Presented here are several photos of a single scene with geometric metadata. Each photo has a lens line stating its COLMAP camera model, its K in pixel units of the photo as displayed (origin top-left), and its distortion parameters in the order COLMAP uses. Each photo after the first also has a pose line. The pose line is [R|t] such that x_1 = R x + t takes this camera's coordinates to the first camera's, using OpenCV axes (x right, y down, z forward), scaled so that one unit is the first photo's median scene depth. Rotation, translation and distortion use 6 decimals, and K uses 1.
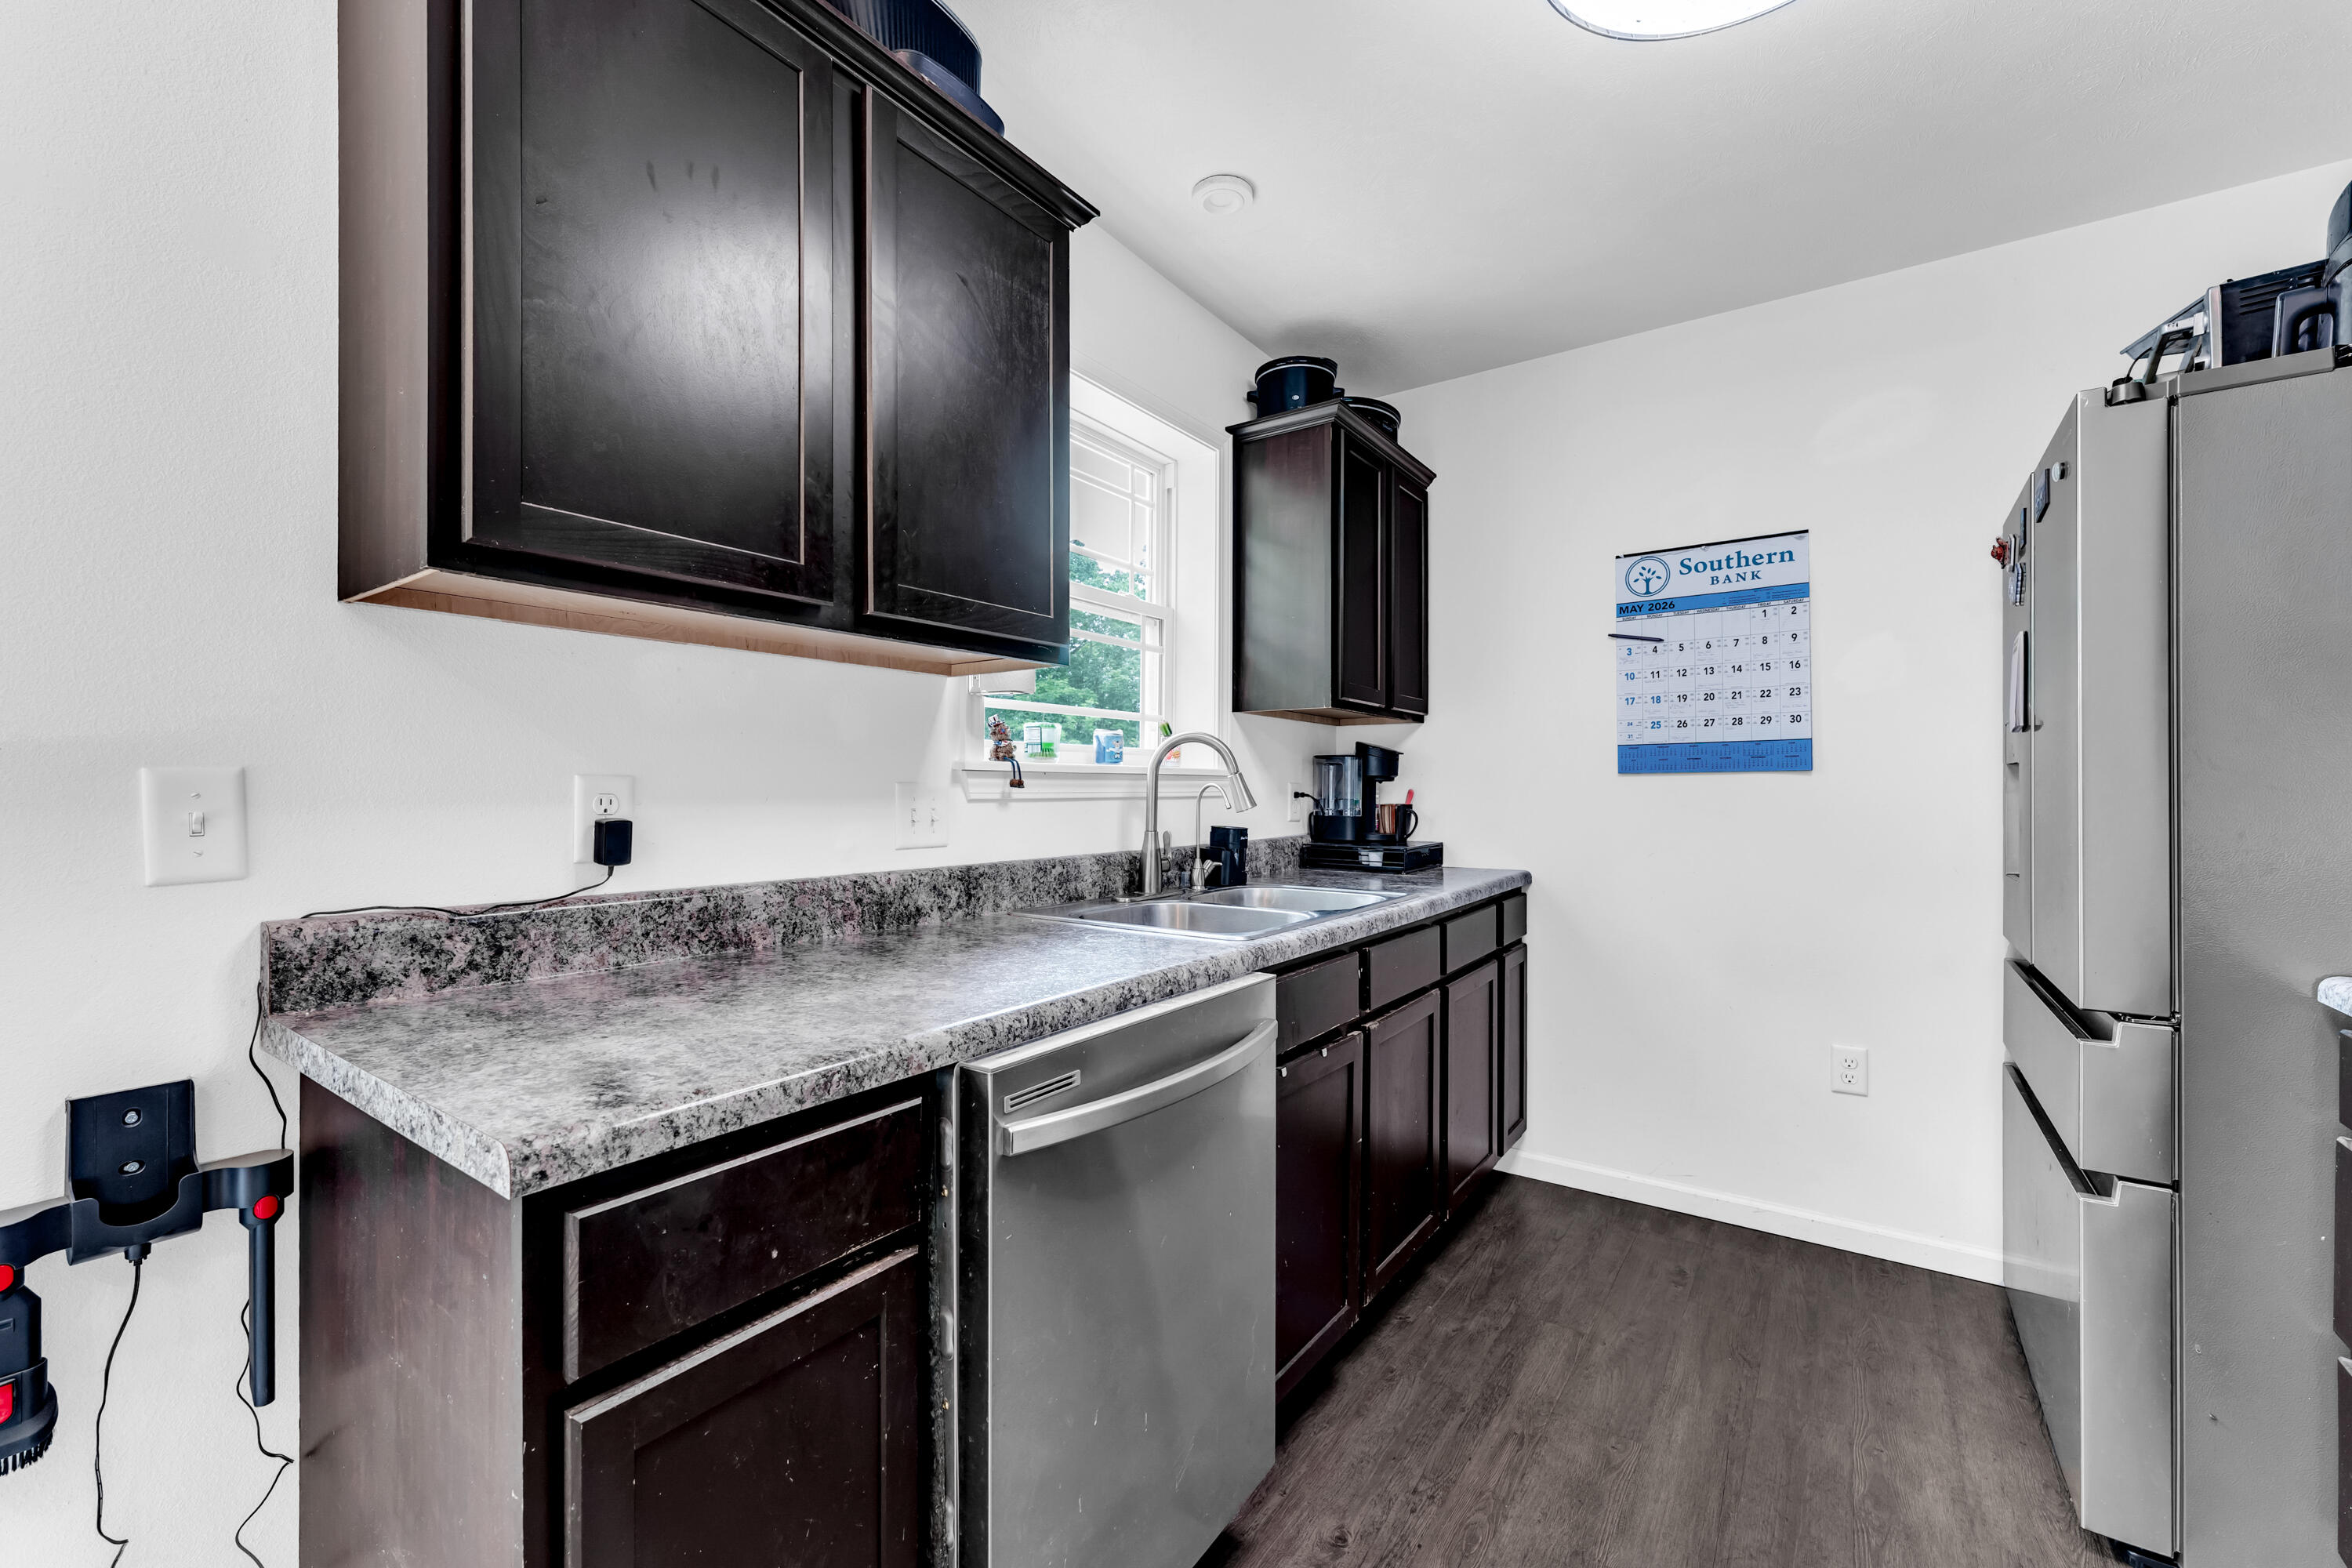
lens RADIAL K [[955.4, 0, 1169.1], [0, 955.4, 789.7], [0, 0, 1]] dist [-0.000036, -0.000980]
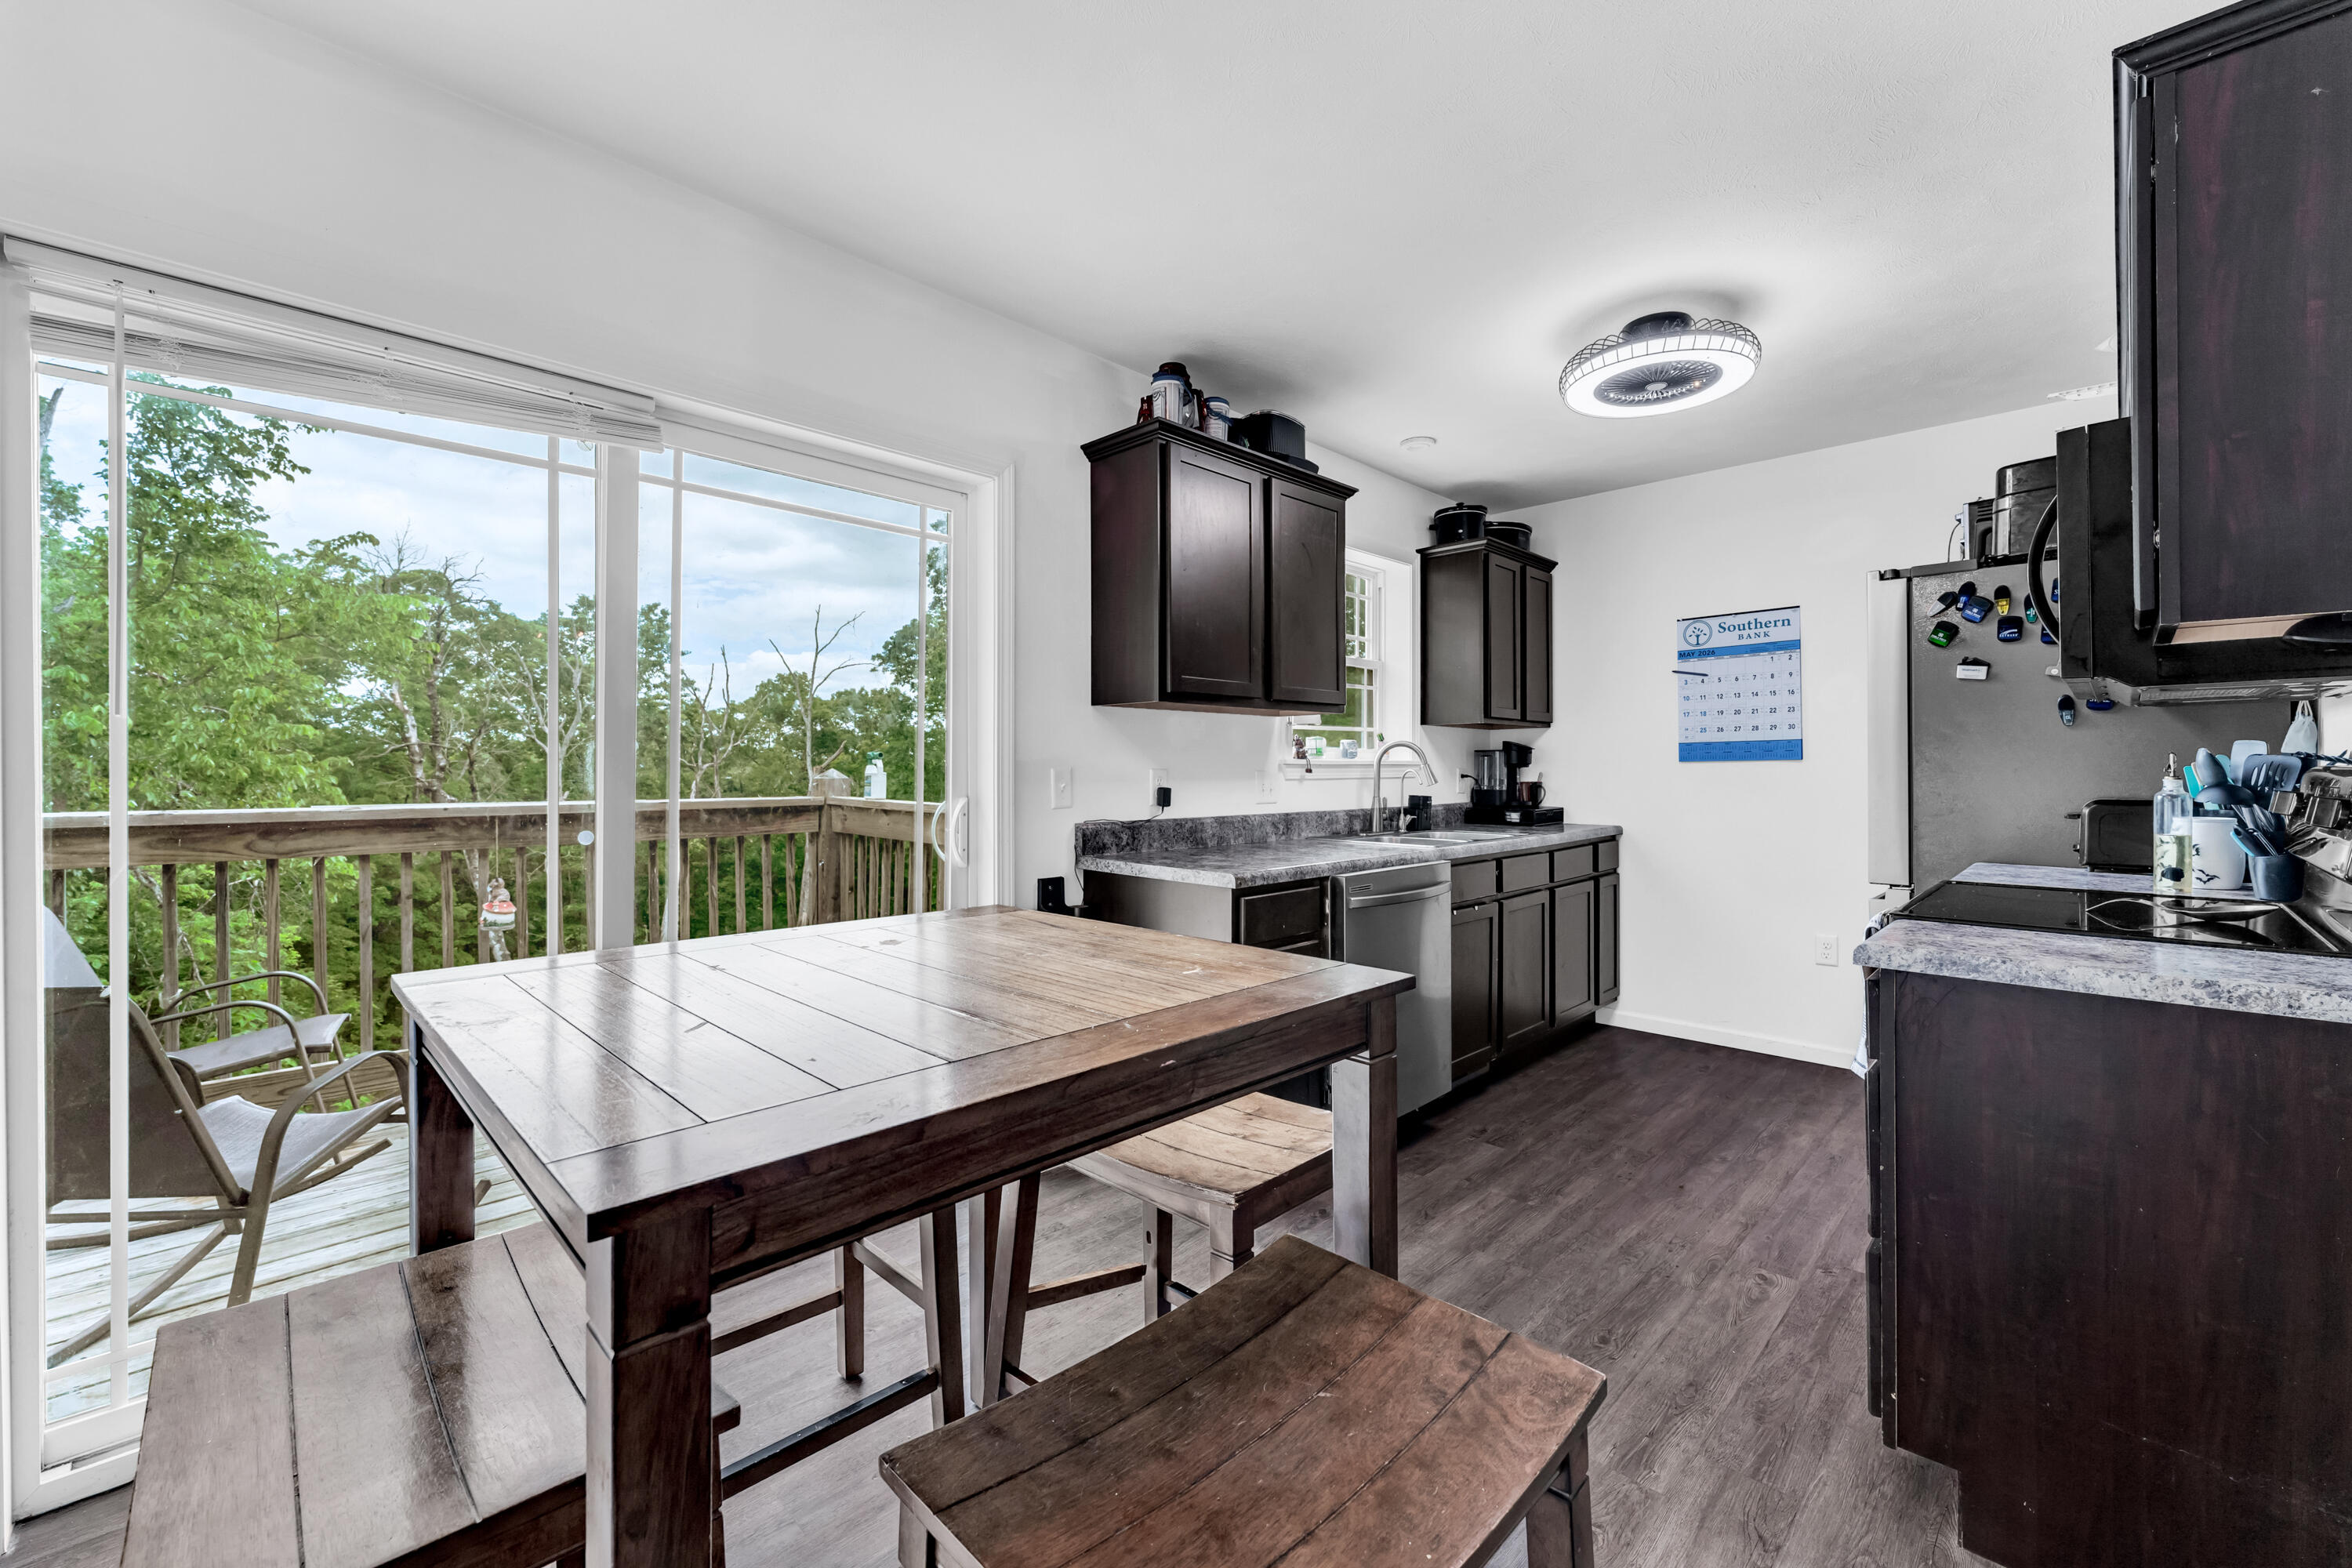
lens RADIAL K [[955.4, 0, 1176.4], [0, 955.4, 772.3], [0, 0, 1]] dist [-0.000036, -0.000980]
pose [[0.986857, -0.004064, -0.161542, -0.087396], [0.004195, 0.999991, 0.000473, -0.004169], [0.161539, -0.001144, 0.986866, -0.712632]]
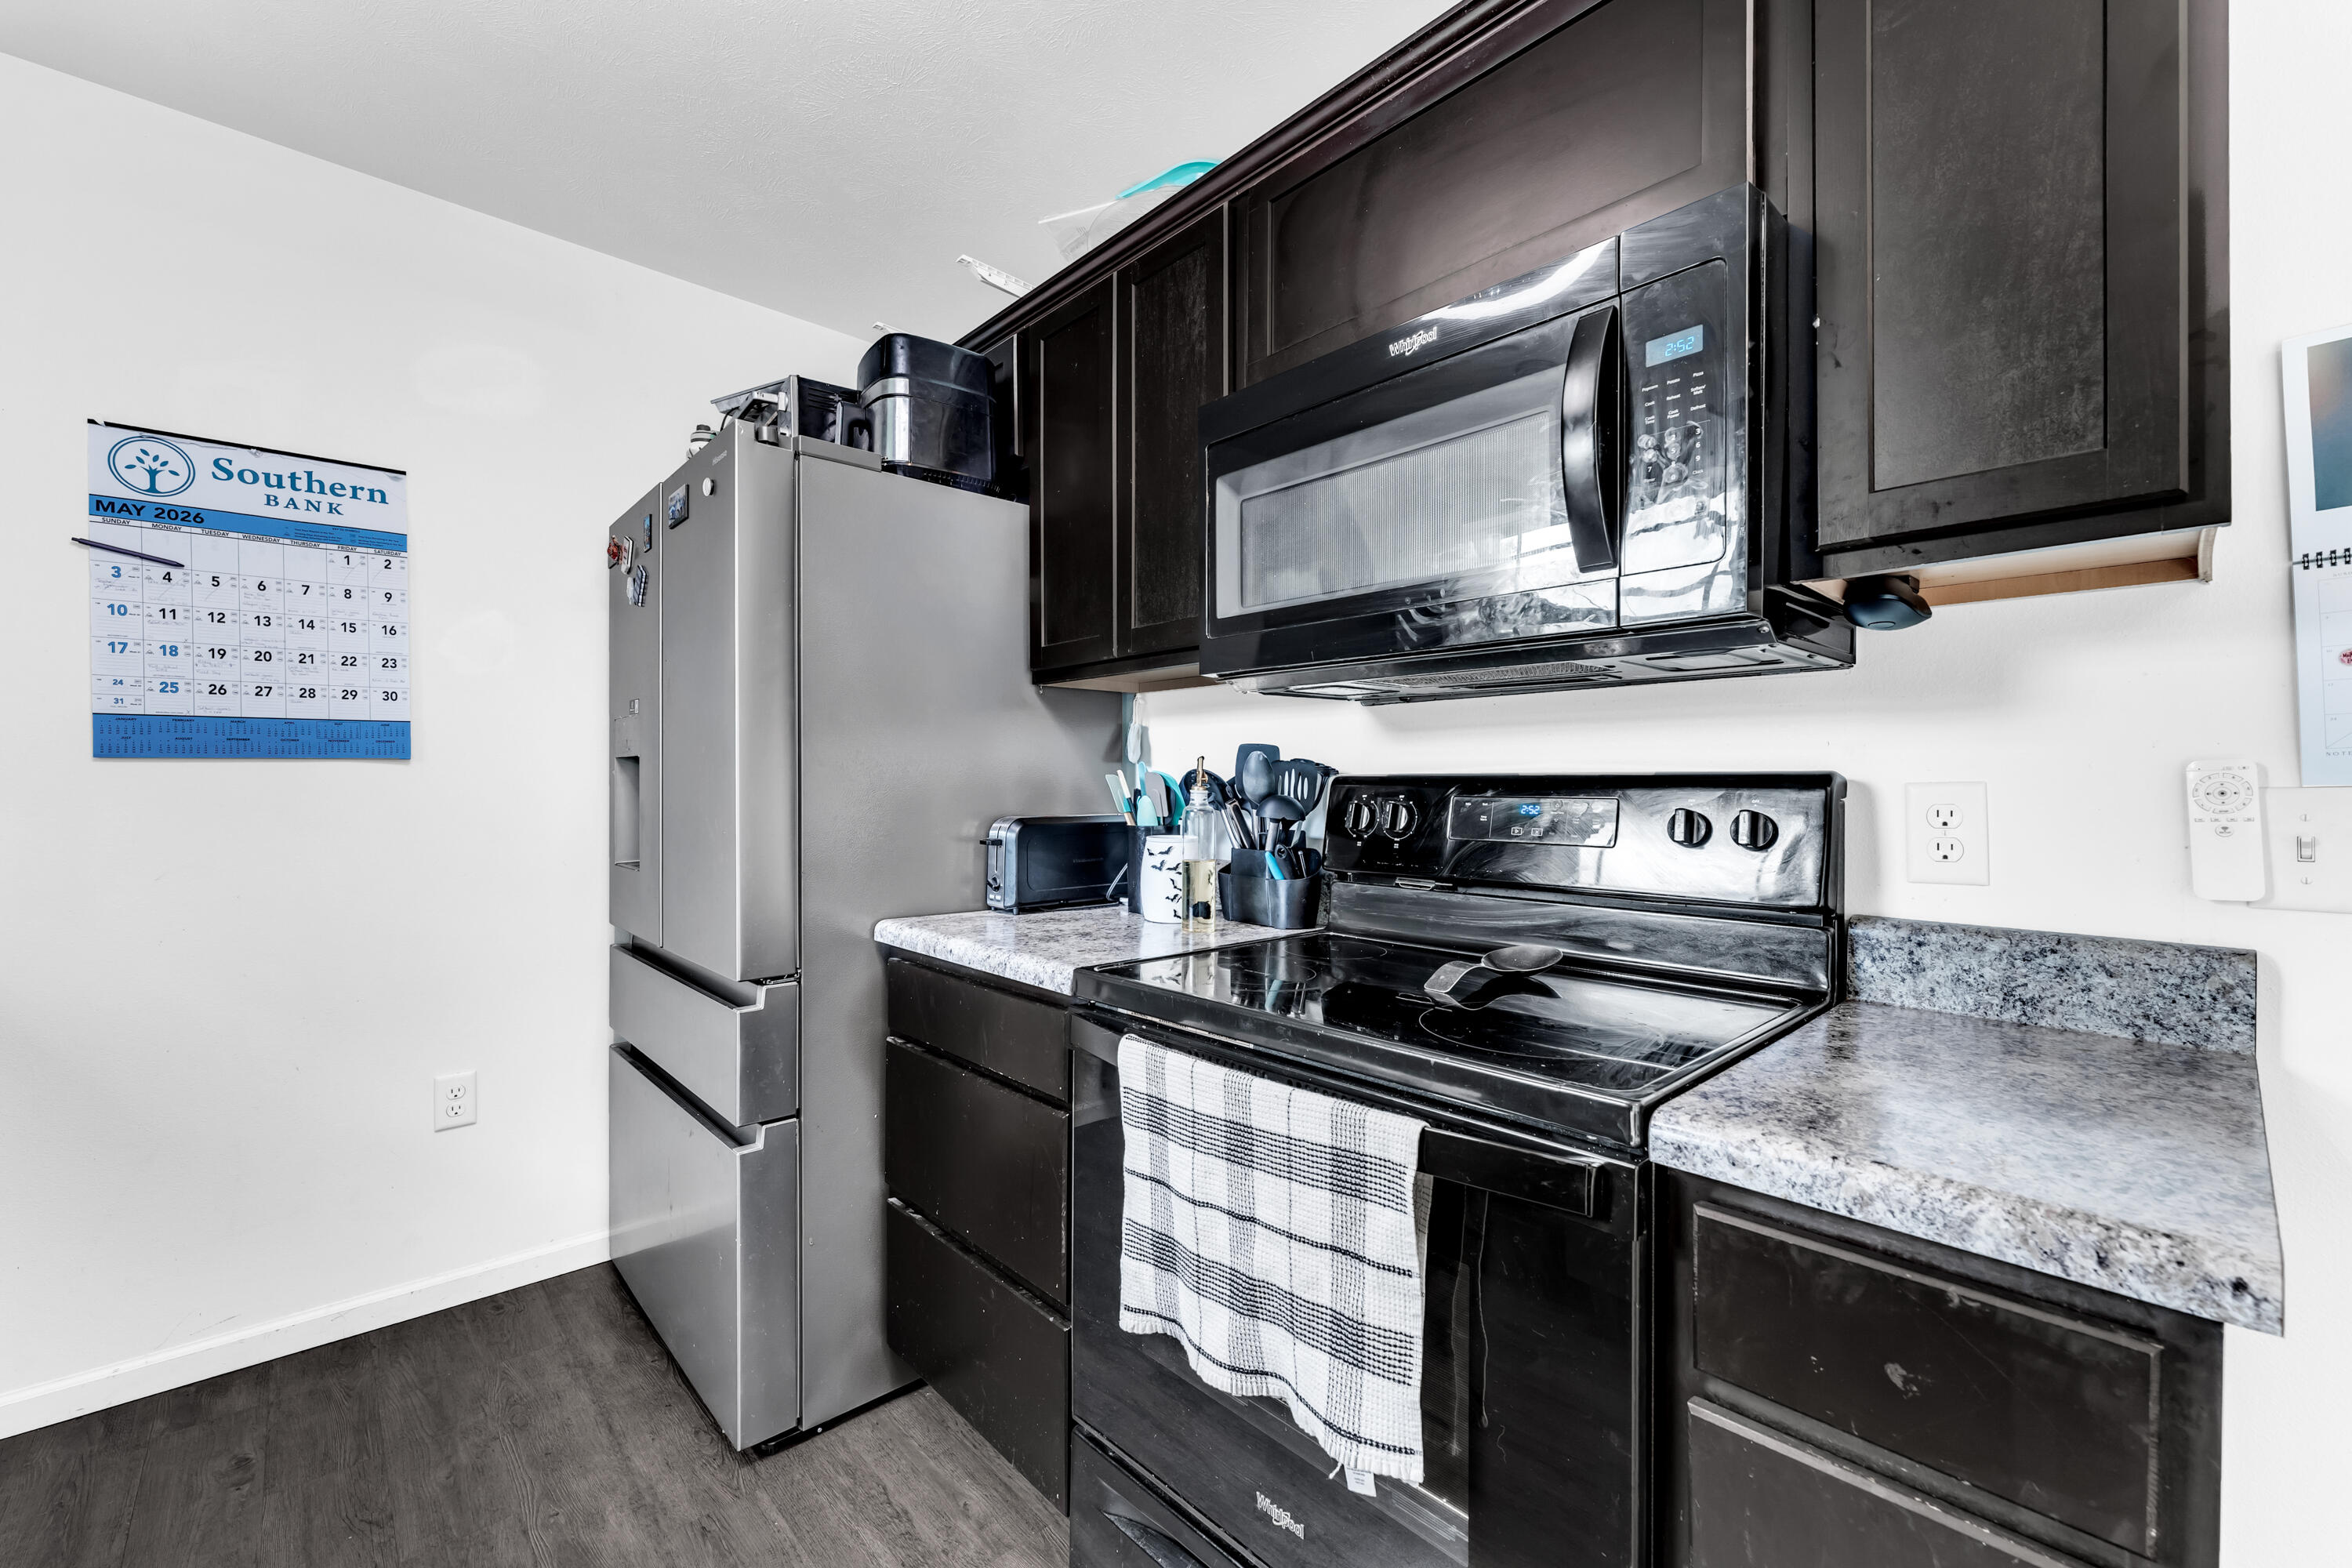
lens RADIAL K [[955.4, 0, 1181.7], [0, 955.4, 785.7], [0, 0, 1]] dist [-0.000036, -0.000980]
pose [[0.209029, -0.003169, 0.977904, -0.007930], [-0.000468, 0.999994, 0.003341, -0.000023], [-0.977909, -0.001156, 0.209026, 0.159829]]
